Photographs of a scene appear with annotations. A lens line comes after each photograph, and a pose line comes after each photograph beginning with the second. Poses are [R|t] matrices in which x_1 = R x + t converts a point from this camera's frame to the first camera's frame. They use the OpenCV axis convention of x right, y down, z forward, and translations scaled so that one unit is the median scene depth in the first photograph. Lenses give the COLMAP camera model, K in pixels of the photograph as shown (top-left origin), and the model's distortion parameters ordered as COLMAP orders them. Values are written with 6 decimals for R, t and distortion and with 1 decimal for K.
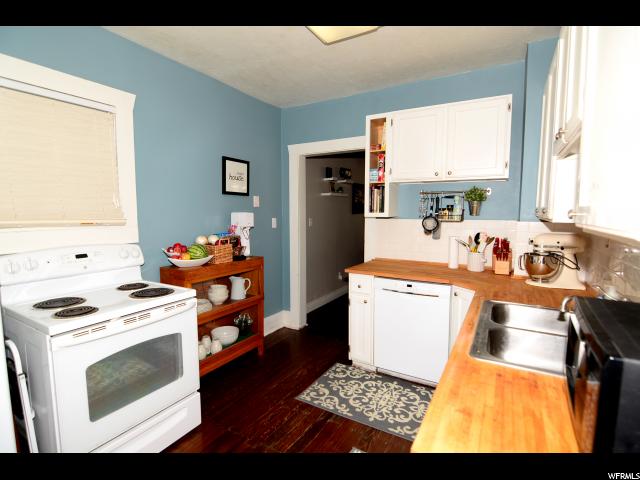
lens RADIAL K [[315.1, 0, 320.0], [0, 315.1, 240.0], [0, 0, 1]] dist [-0.000980, -0.011753]
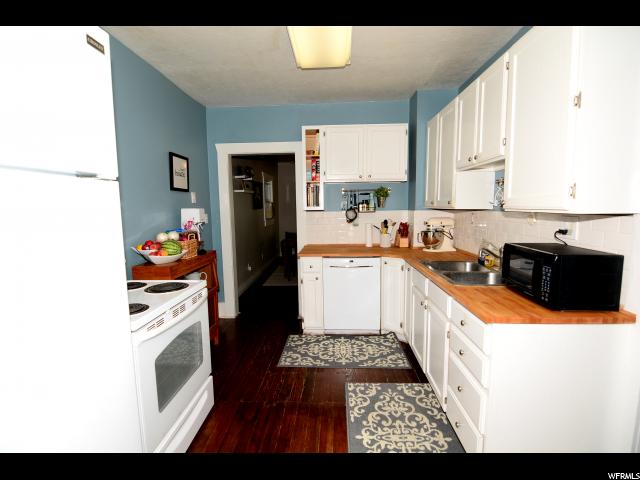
lens RADIAL K [[300.9, 0, 320.0], [0, 300.9, 240.0], [0, 0, 1]] dist [-0.000452, -0.000062]
pose [[0.891955, -0.065100, 0.447412, -0.351247], [0.058247, 0.997879, 0.029075, 0.010887], [-0.448356, 0.000127, 0.893855, -0.059419]]
